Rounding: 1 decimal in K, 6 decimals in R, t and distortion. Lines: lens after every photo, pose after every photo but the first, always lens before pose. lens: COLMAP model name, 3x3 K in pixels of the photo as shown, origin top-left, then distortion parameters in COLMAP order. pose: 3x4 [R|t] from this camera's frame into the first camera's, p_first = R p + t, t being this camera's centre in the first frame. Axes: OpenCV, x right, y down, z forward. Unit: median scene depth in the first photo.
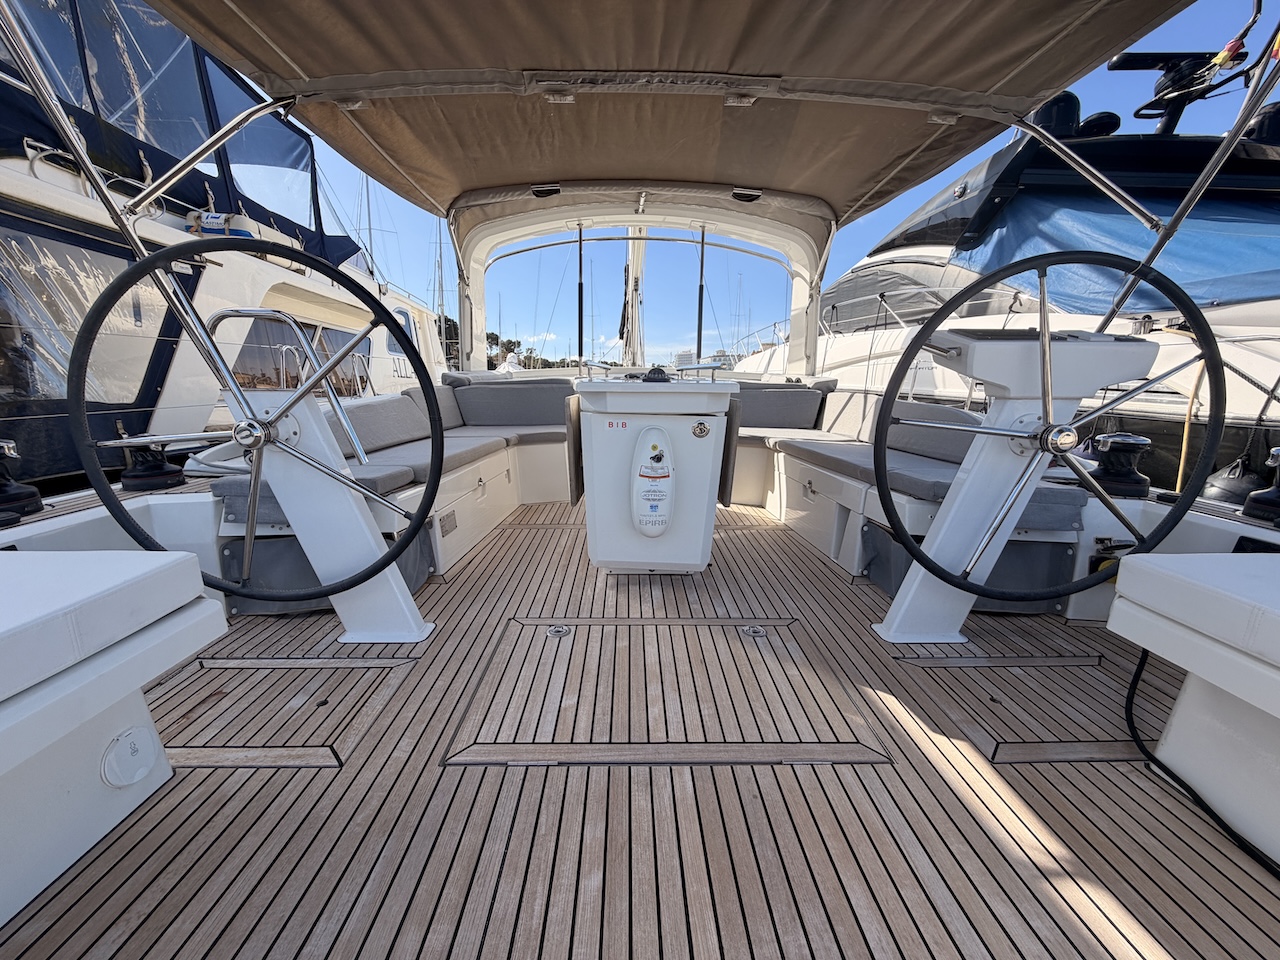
lens RADIAL K [[510.4, 0, 639.4], [0, 510.4, 480.2], [0, 0, 1]] dist [-0.000281, 0.000398]
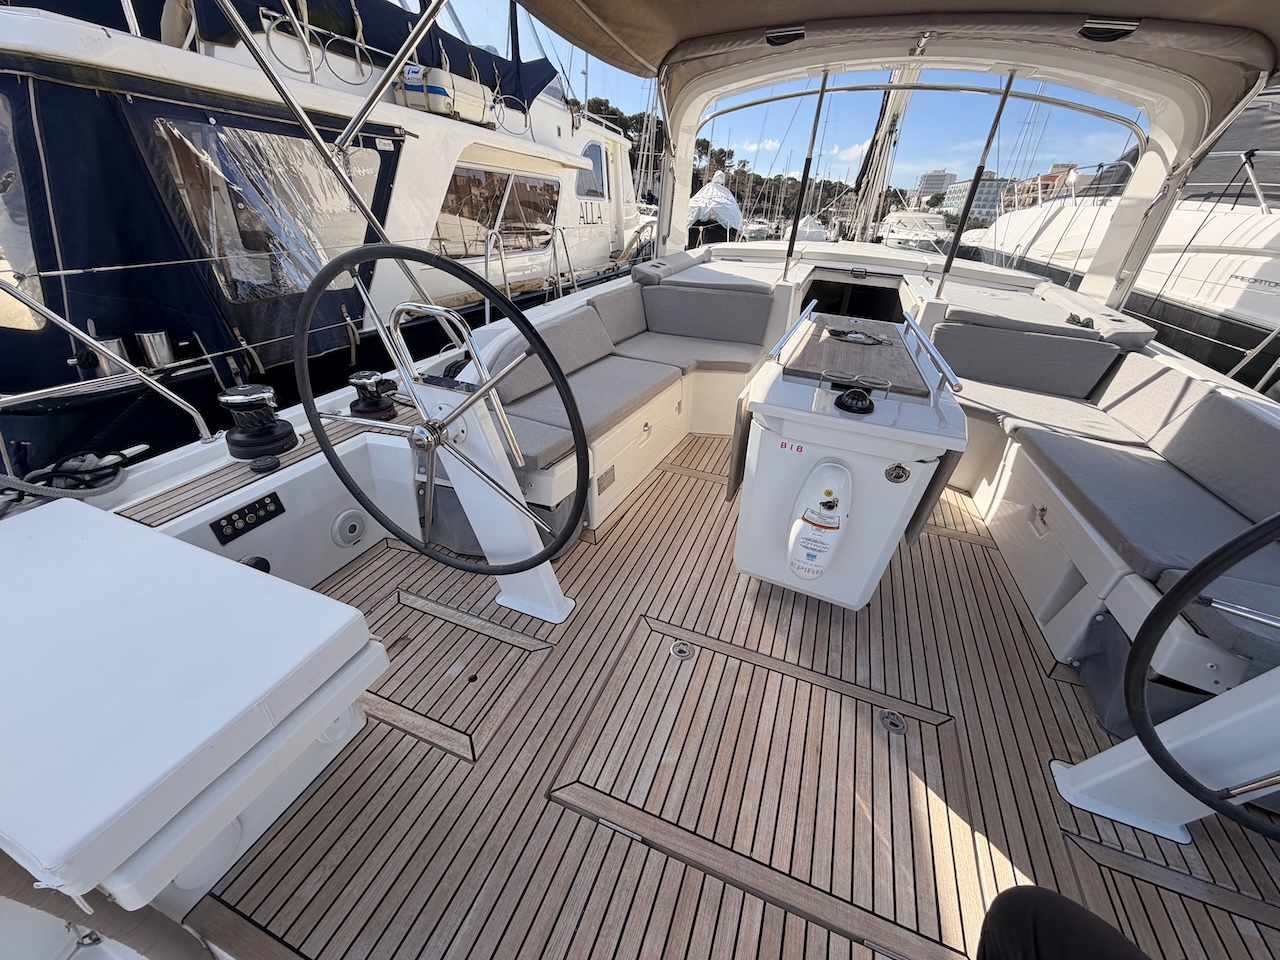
lens RADIAL K [[510.4, 0, 639.2], [0, 510.4, 479.2], [0, 0, 1]] dist [-0.000281, 0.000398]
pose [[0.923713, 0.228124, -0.307755, -0.004910], [-0.123258, 0.937625, 0.325063, -0.342843], [0.362714, -0.262332, 0.894215, 0.162941]]
